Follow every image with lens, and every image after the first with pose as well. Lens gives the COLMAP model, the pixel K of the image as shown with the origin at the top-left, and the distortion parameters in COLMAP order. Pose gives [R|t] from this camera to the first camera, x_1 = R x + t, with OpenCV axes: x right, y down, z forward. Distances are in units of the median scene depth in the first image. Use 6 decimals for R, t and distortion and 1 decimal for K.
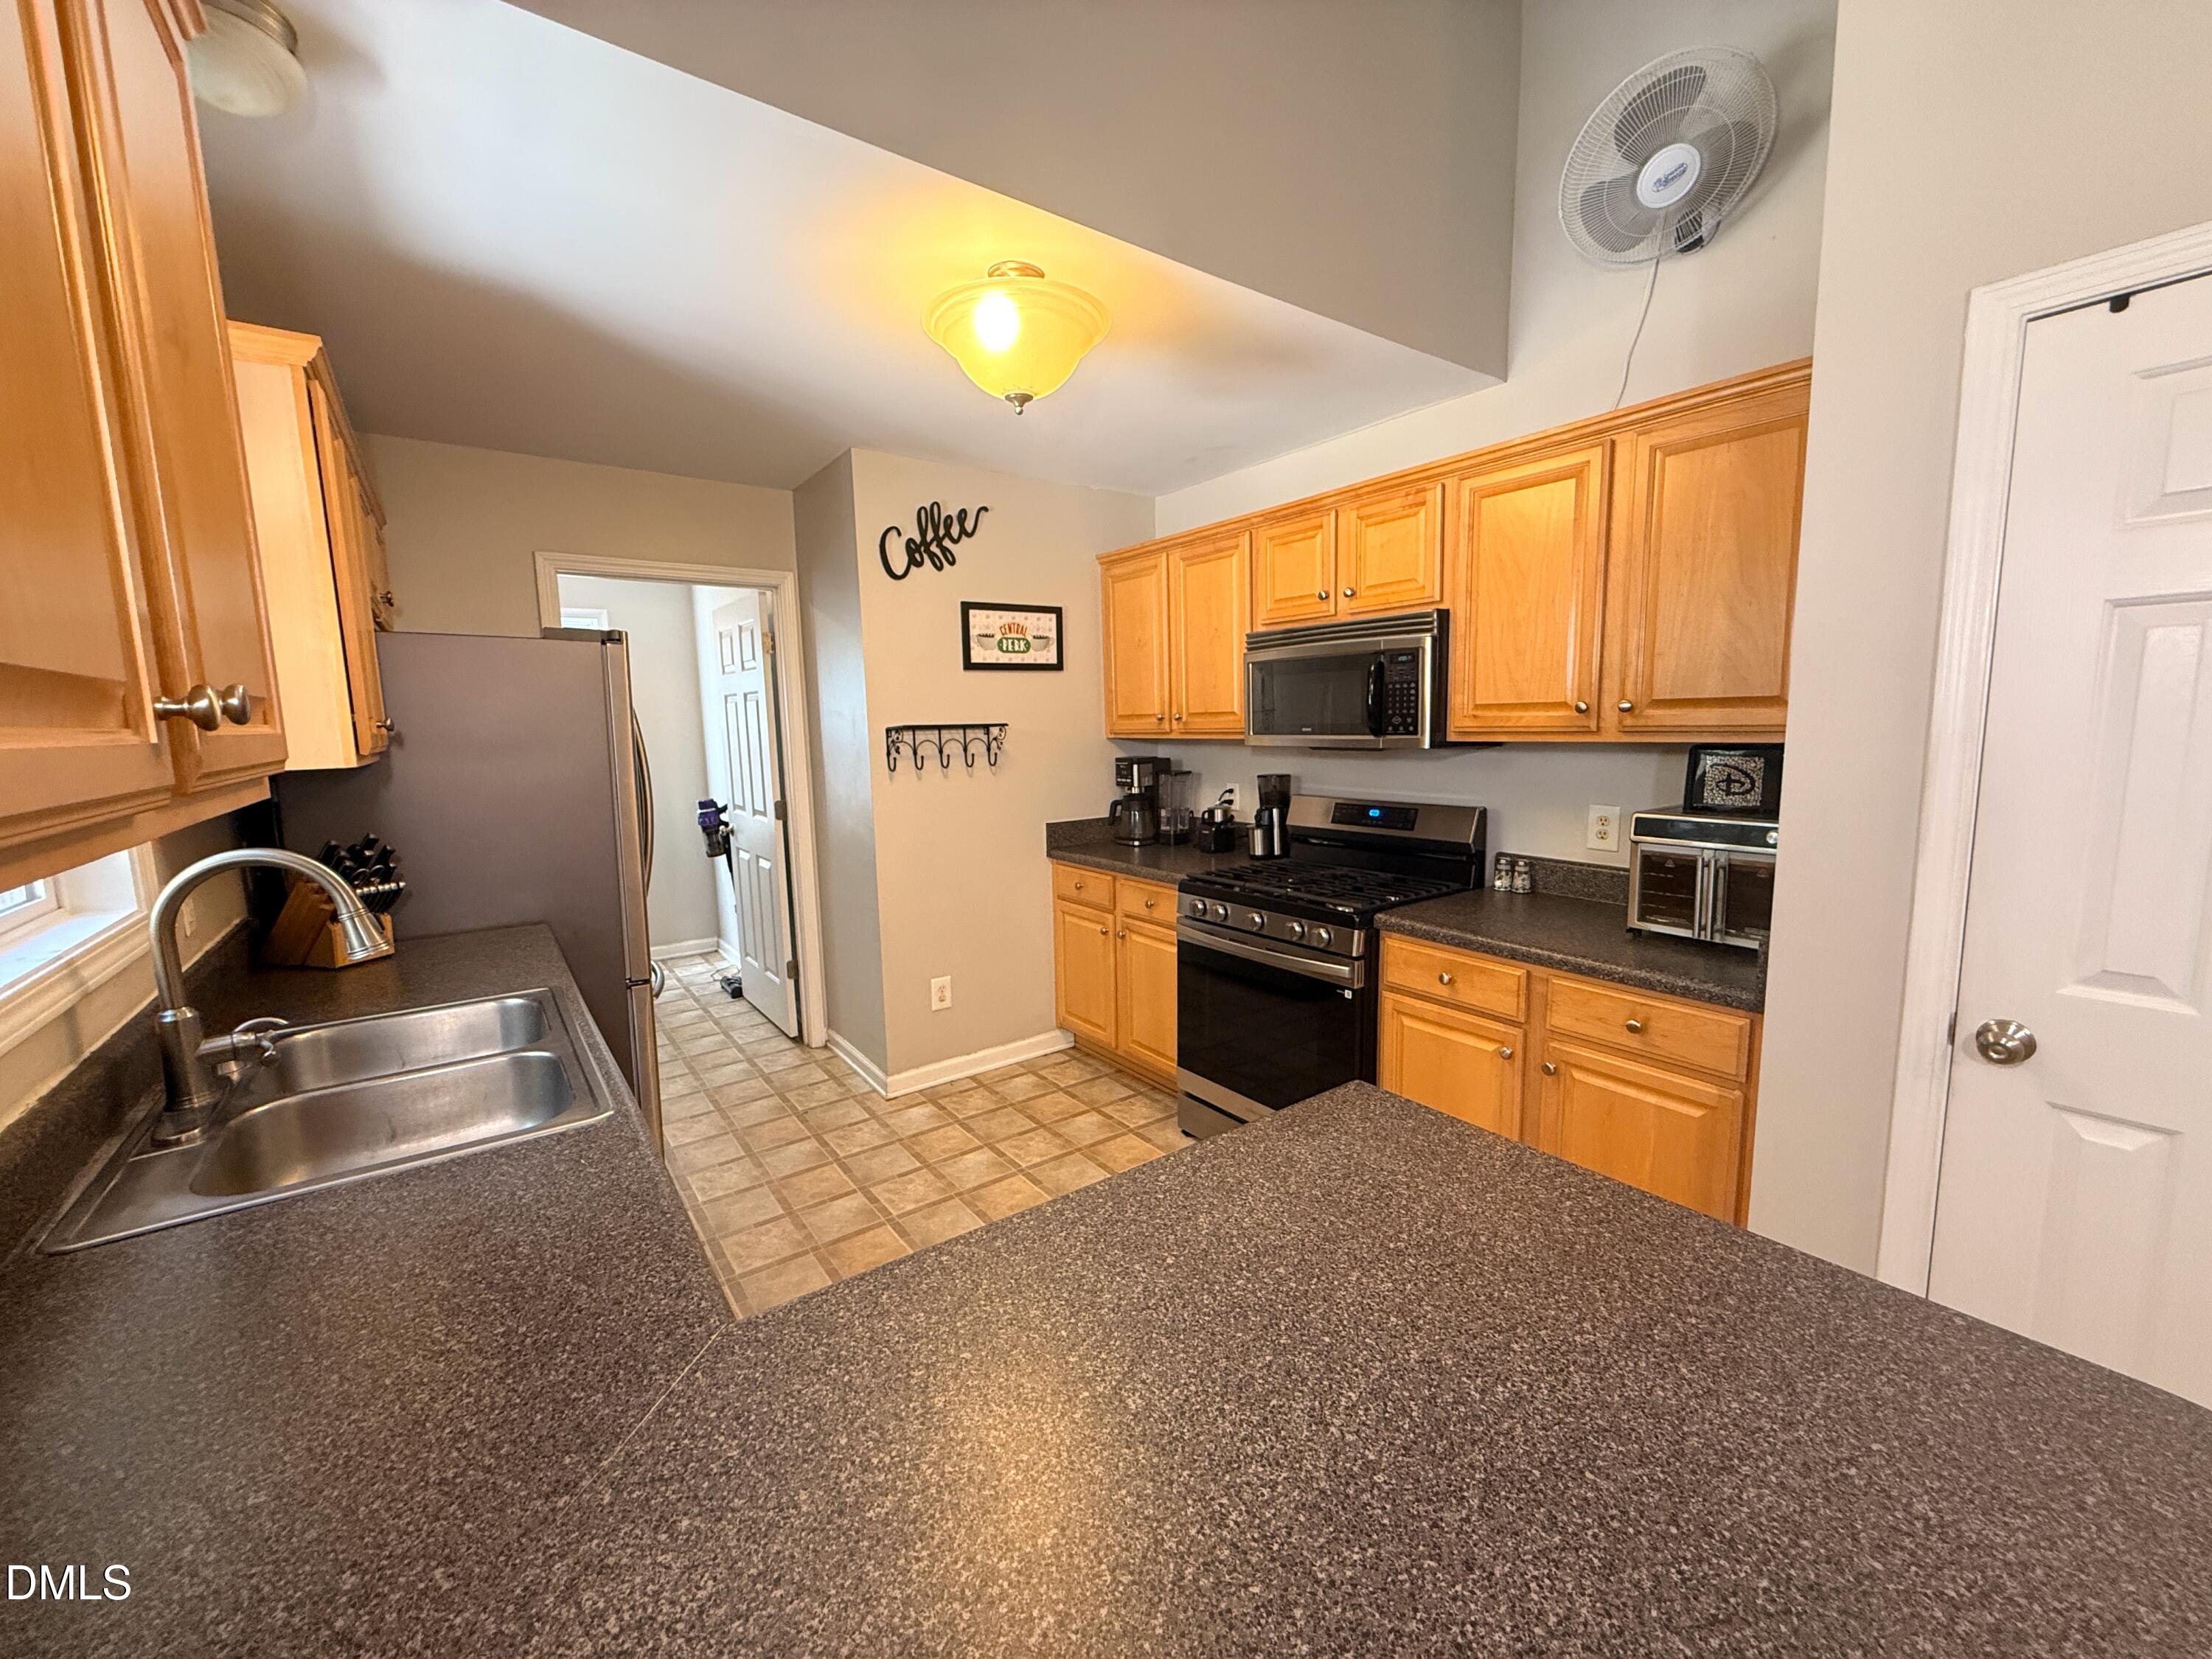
lens RADIAL K [[877.2, 0, 1103.2], [0, 877.2, 835.2], [0, 0, 1]] dist [-0.002149, 0.000682]
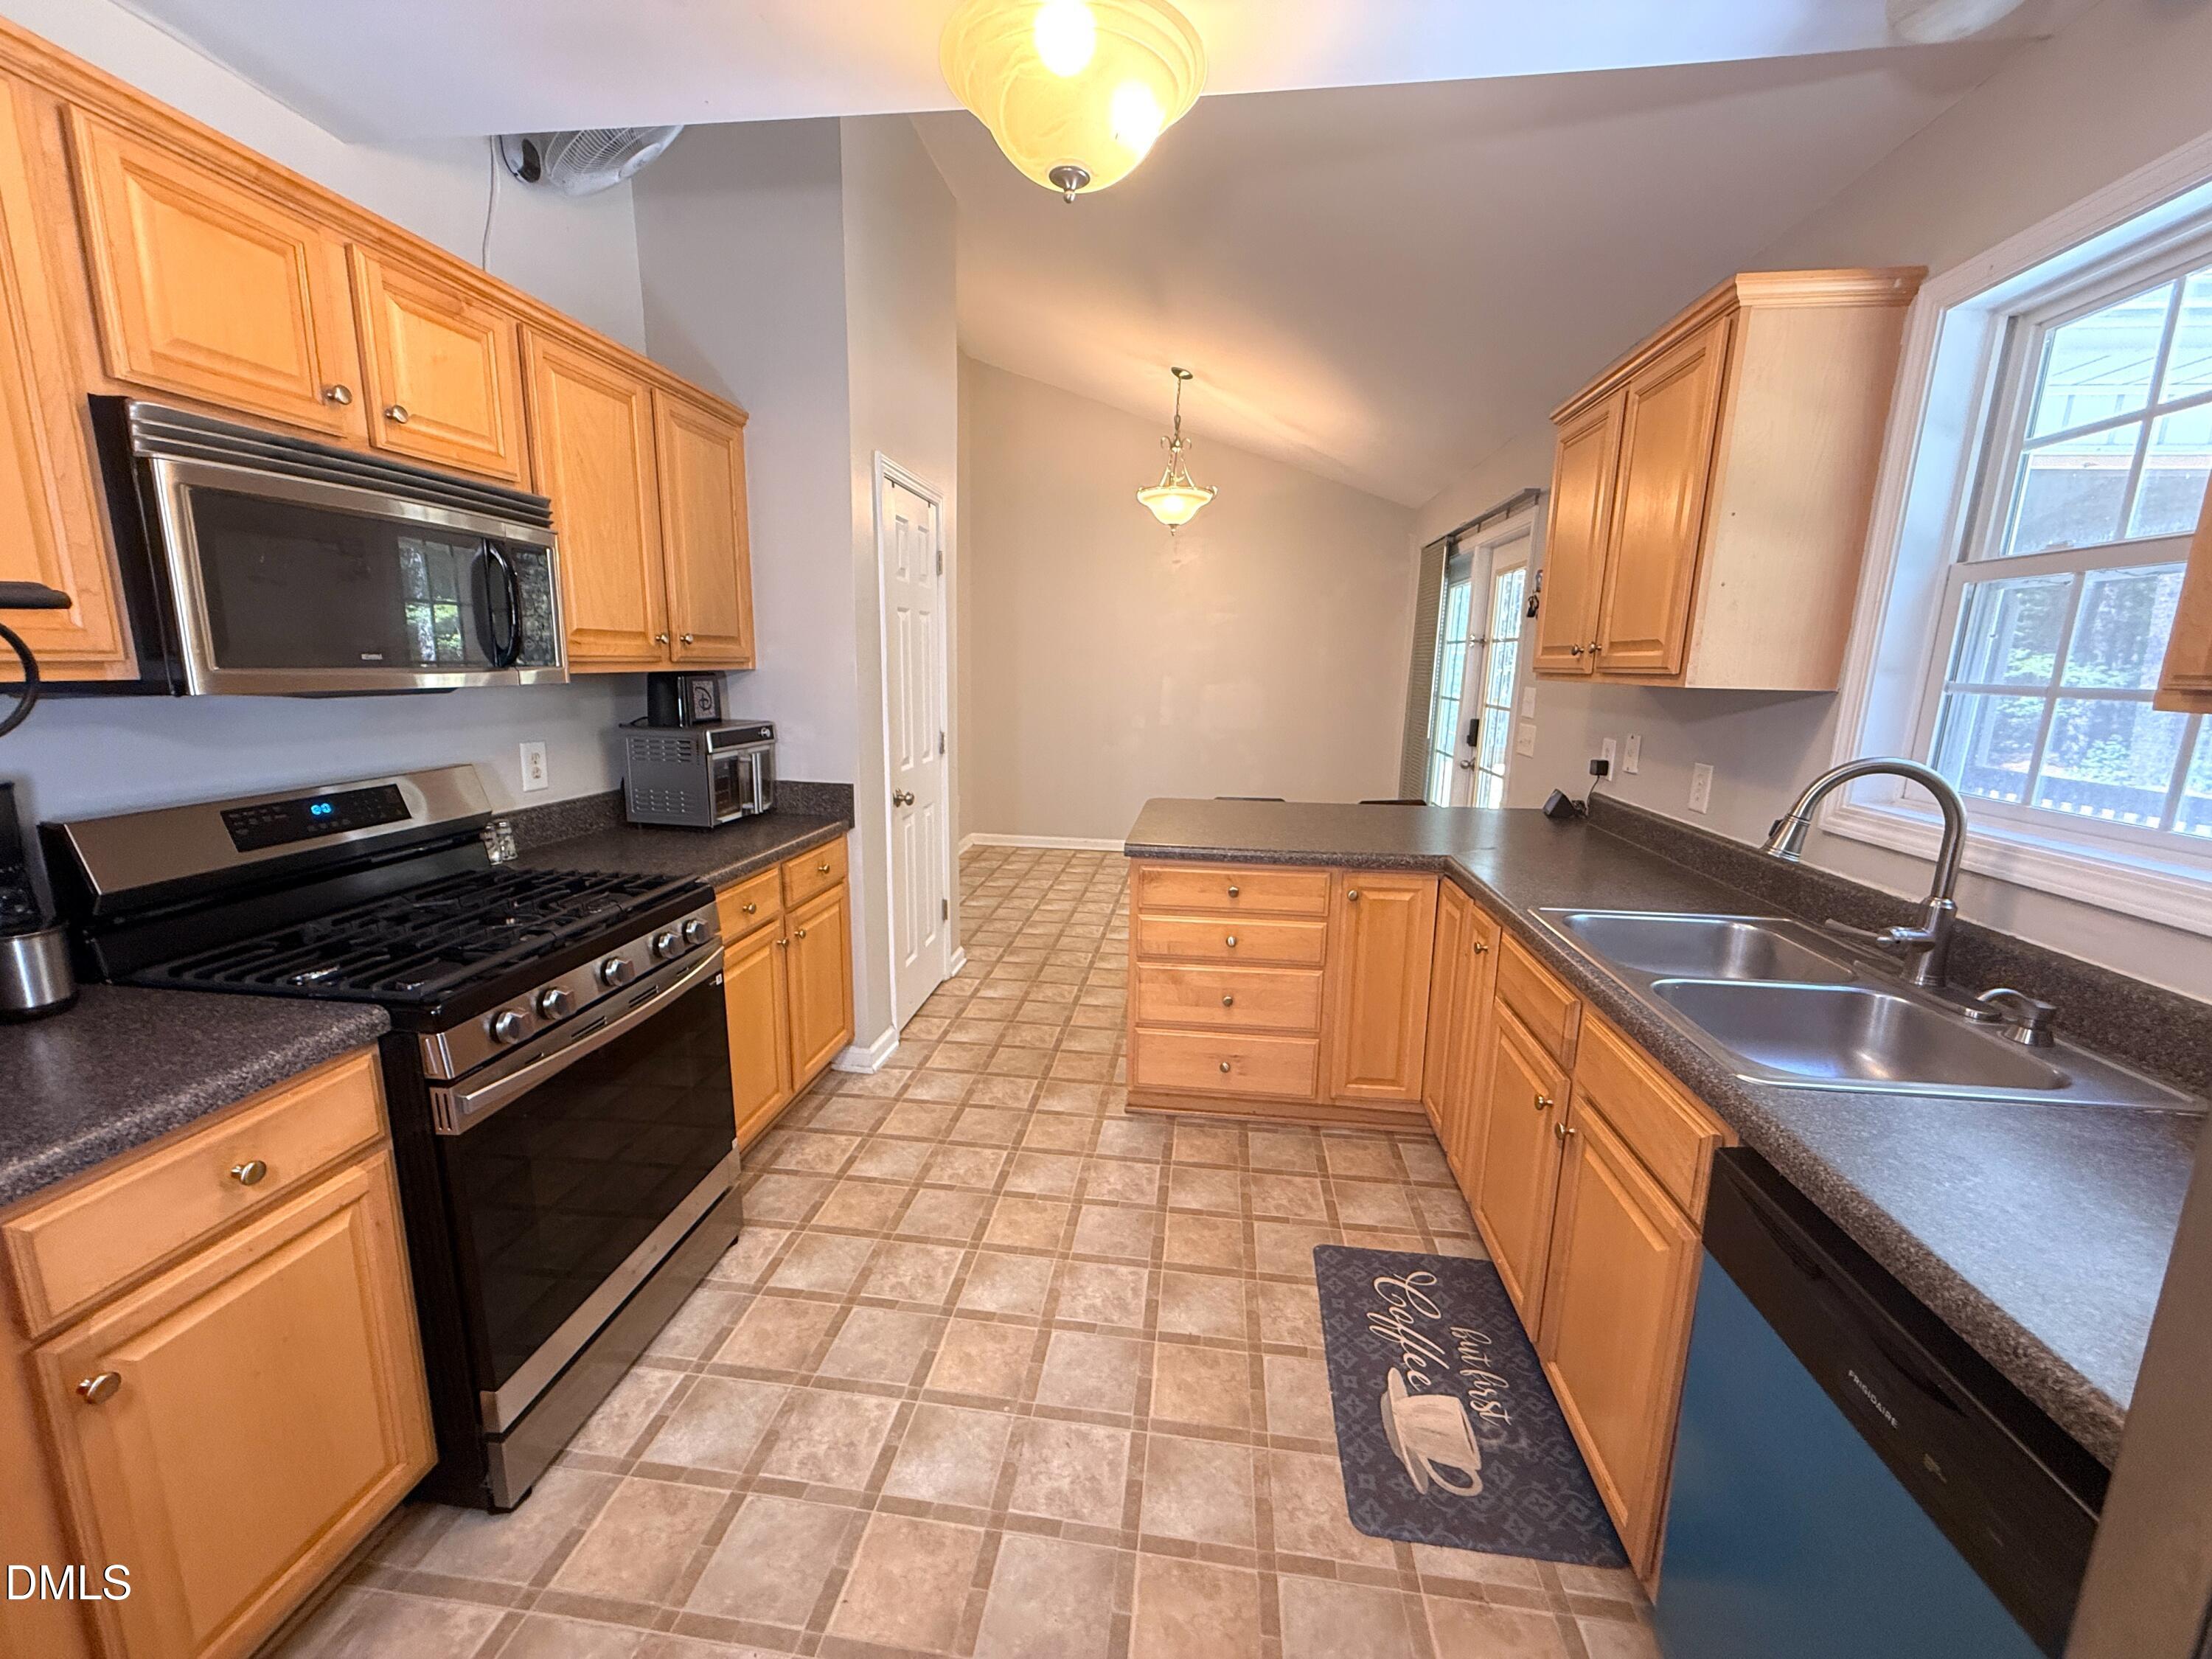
lens RADIAL K [[877.2, 0, 1085.3], [0, 877.2, 843.8], [0, 0, 1]] dist [-0.002149, 0.000682]
pose [[-0.716308, -0.137096, 0.684183, -0.422288], [0.087263, 0.955212, 0.282764, -0.119605], [-0.692306, 0.262250, -0.672263, 1.040883]]
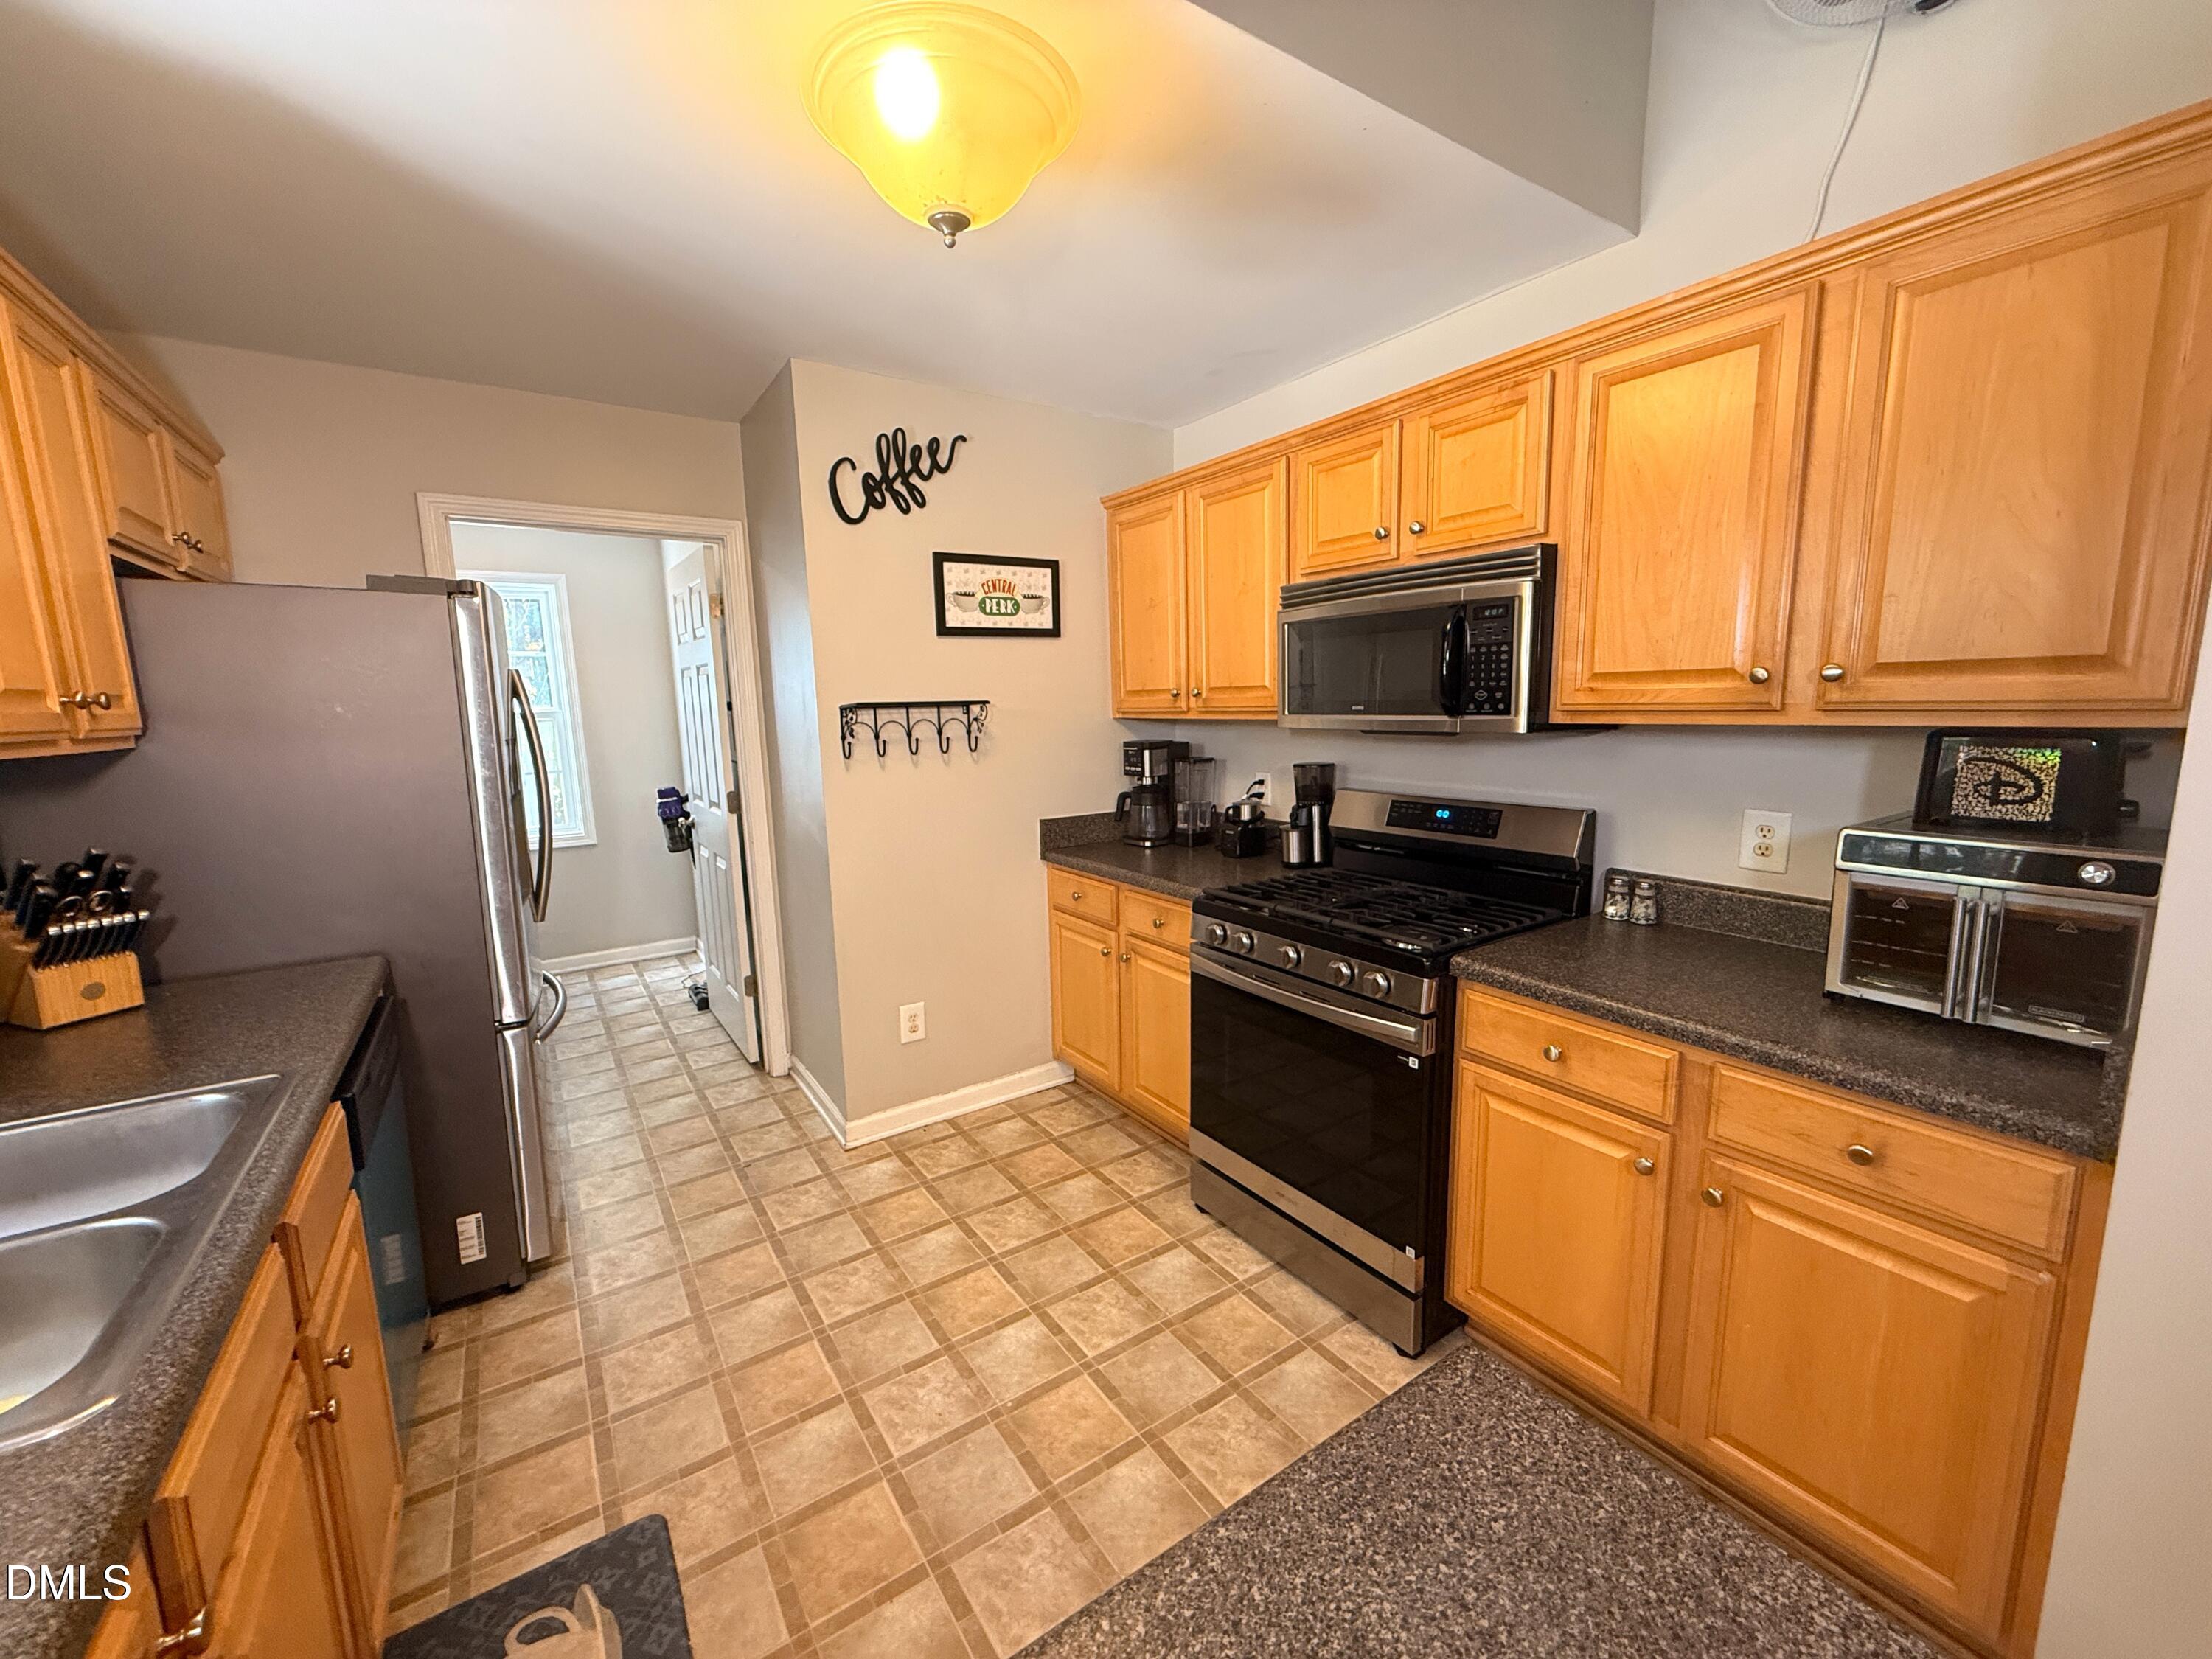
lens RADIAL K [[877.2, 0, 1105.2], [0, 877.2, 834.7], [0, 0, 1]] dist [-0.002149, 0.000682]
pose [[0.999348, 0.005170, -0.035736, 0.034459], [-0.004362, 0.999734, 0.022645, -0.023423], [0.035844, -0.022474, 0.999105, 0.201645]]
